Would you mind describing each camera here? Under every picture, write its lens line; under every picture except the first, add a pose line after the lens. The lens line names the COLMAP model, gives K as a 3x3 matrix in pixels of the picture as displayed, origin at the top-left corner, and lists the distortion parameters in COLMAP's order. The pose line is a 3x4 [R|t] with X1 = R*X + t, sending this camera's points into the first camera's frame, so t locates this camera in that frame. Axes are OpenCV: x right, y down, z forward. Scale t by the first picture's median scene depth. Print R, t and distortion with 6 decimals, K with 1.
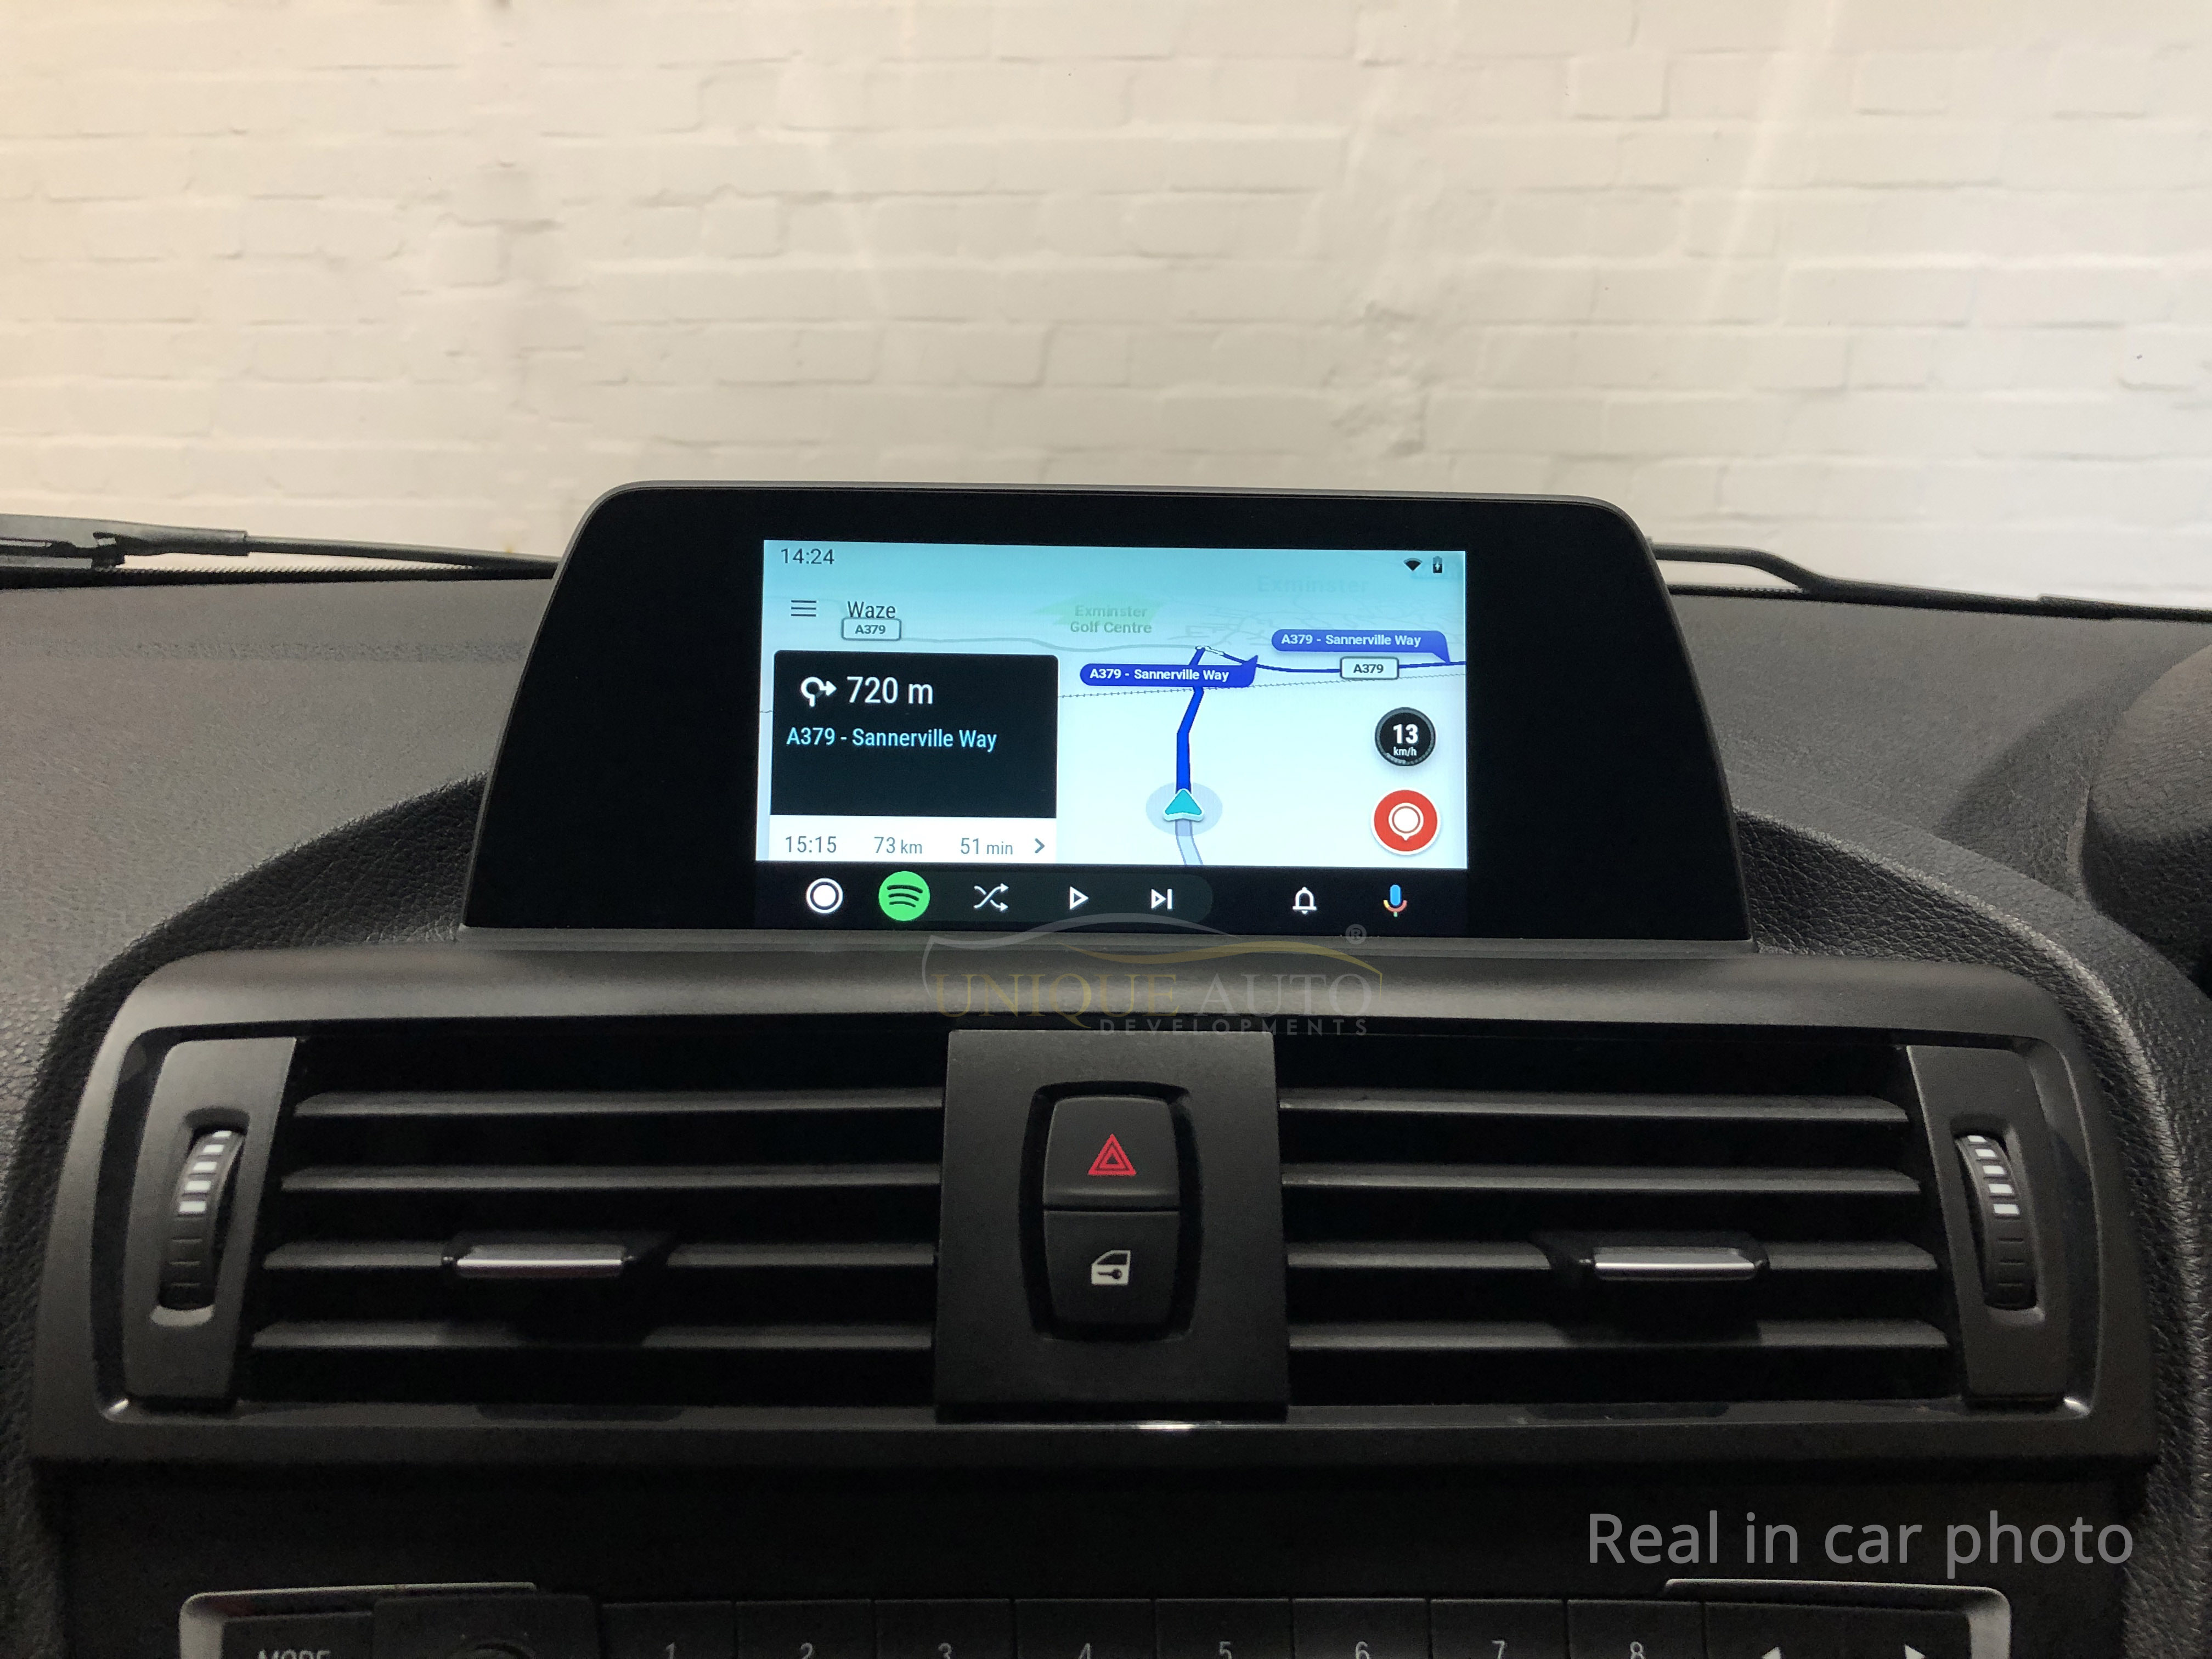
lens RADIAL K [[1794.7, 0, 1125.4], [0, 1794.7, 822.7], [0, 0, 1]] dist [0.026425, -0.022609]
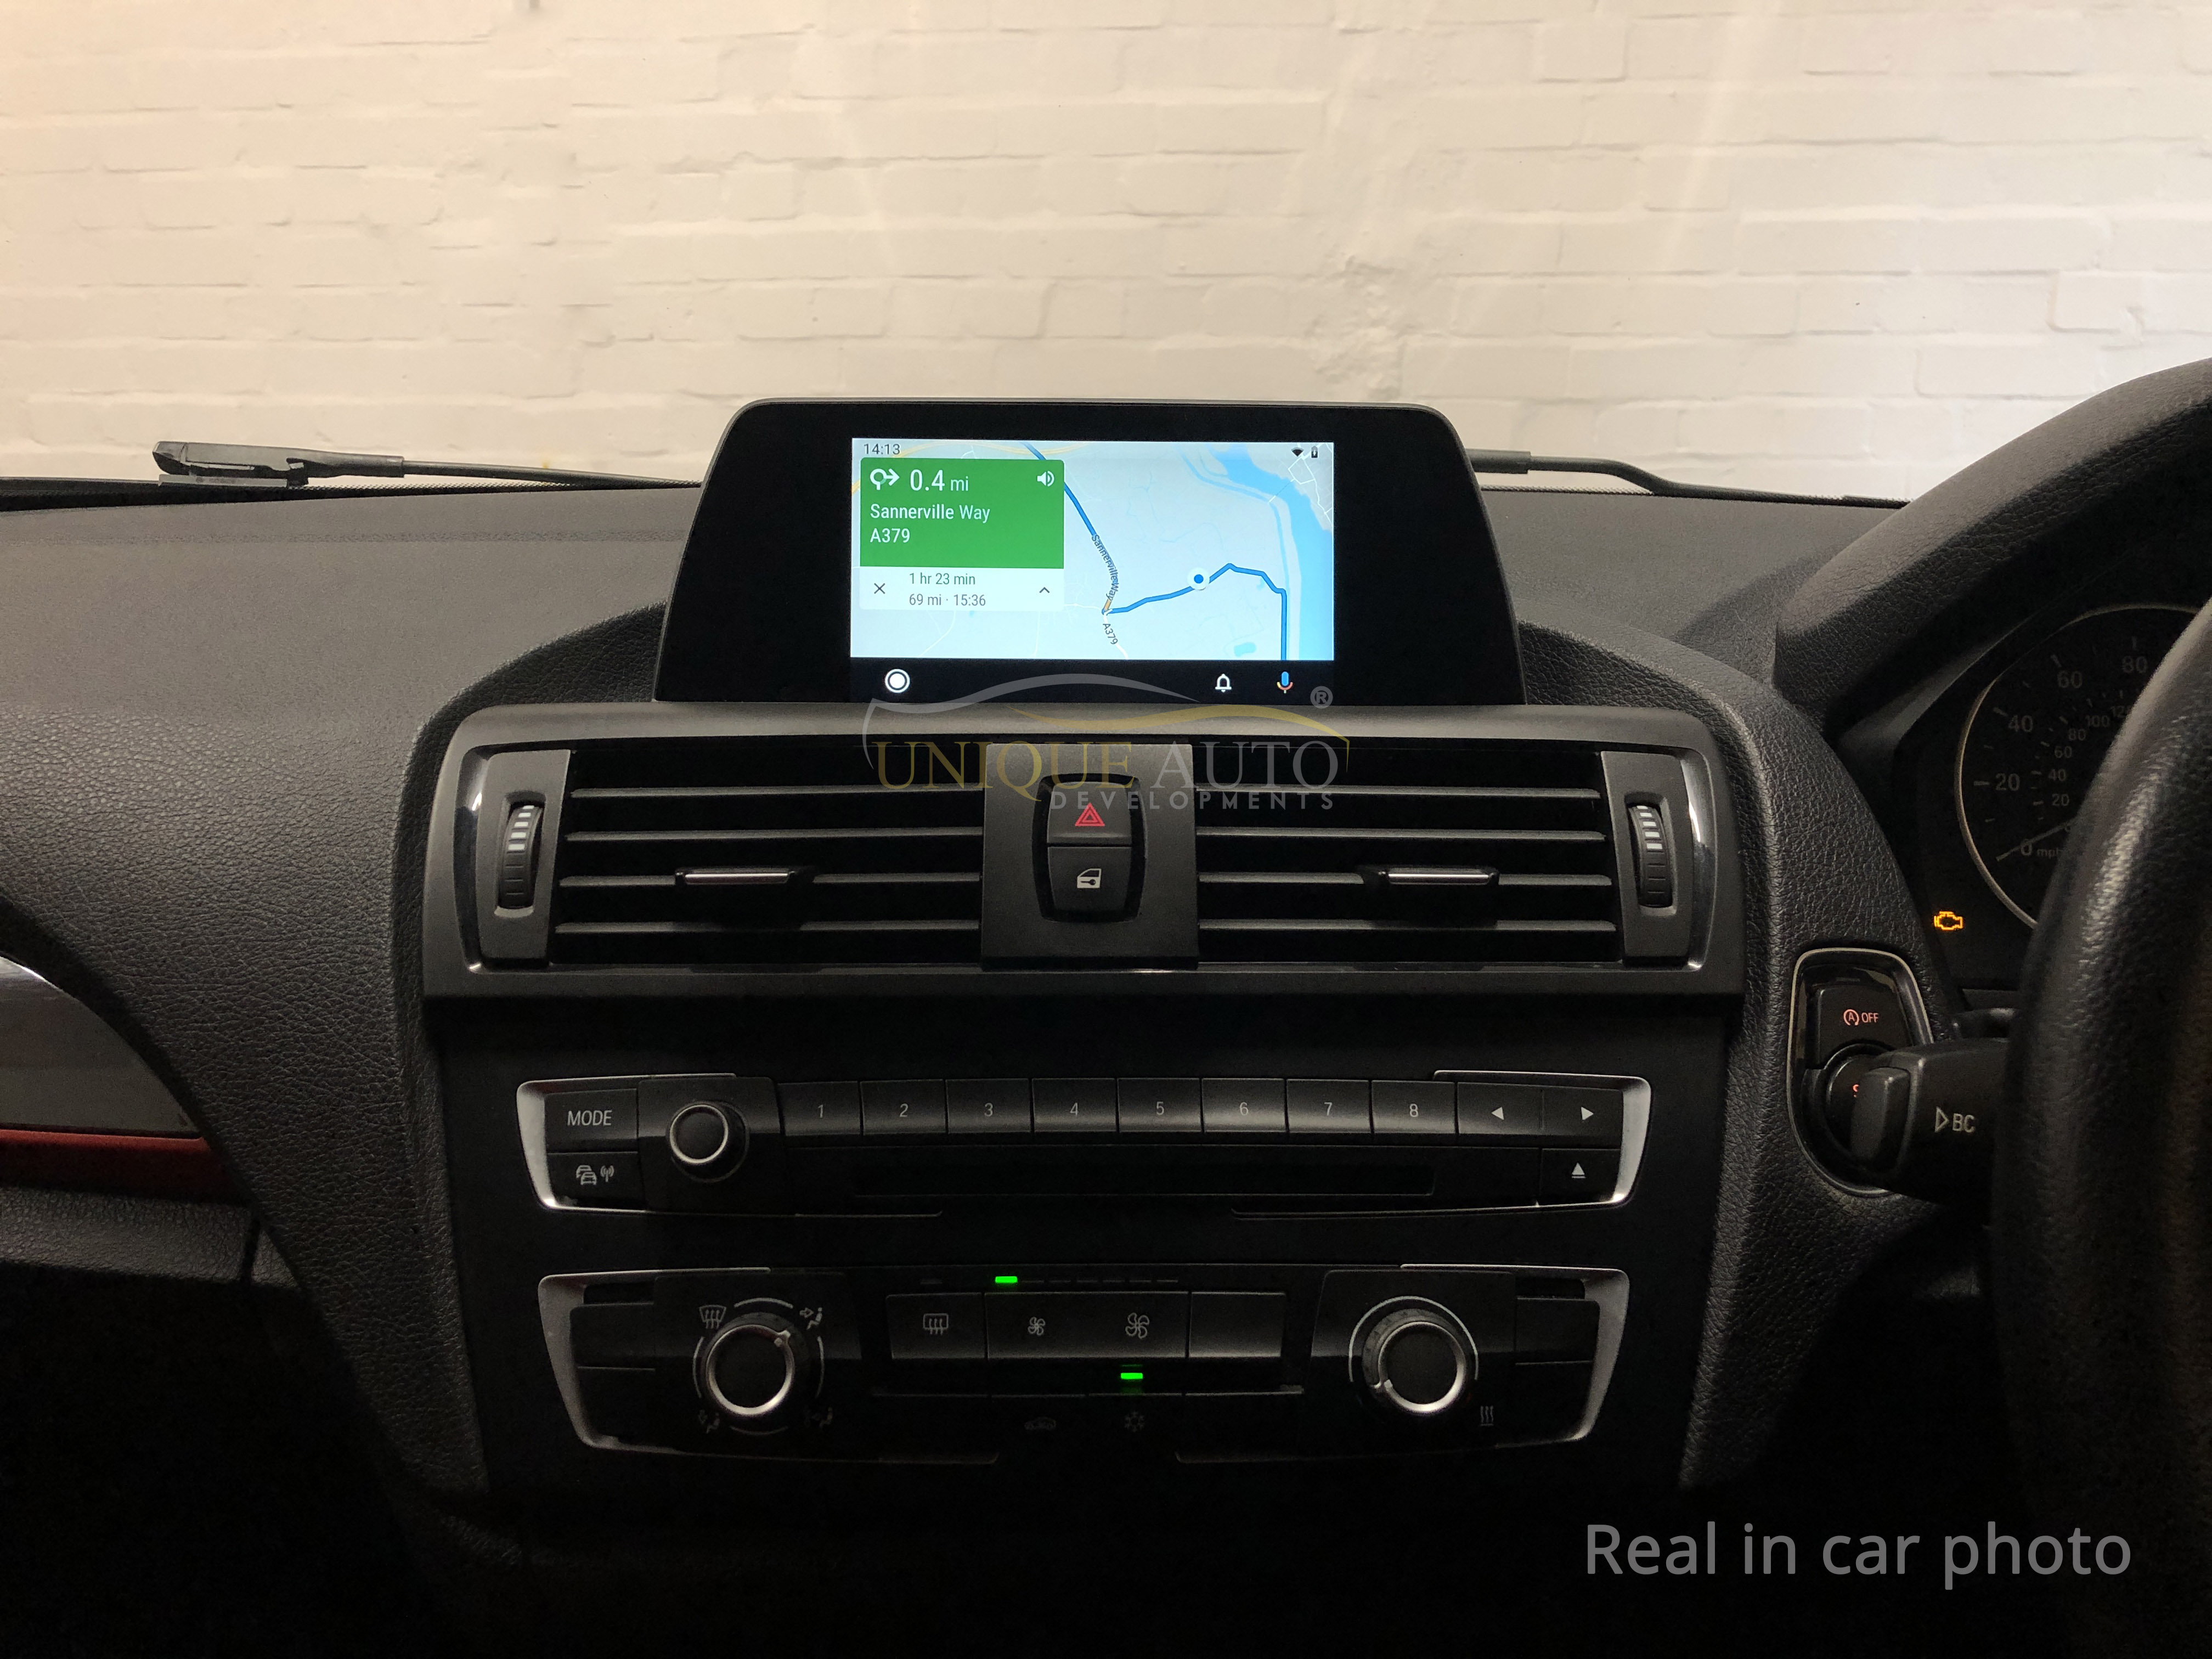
lens RADIAL K [[1794.7, 0, 1111.6], [0, 1794.7, 810.7], [0, 0, 1]] dist [0.026425, -0.022609]
pose [[0.999933, -0.006233, -0.009733, 0.026471], [0.006405, 0.999823, 0.017689, 0.147083], [0.009621, -0.017751, 0.999796, -0.564095]]
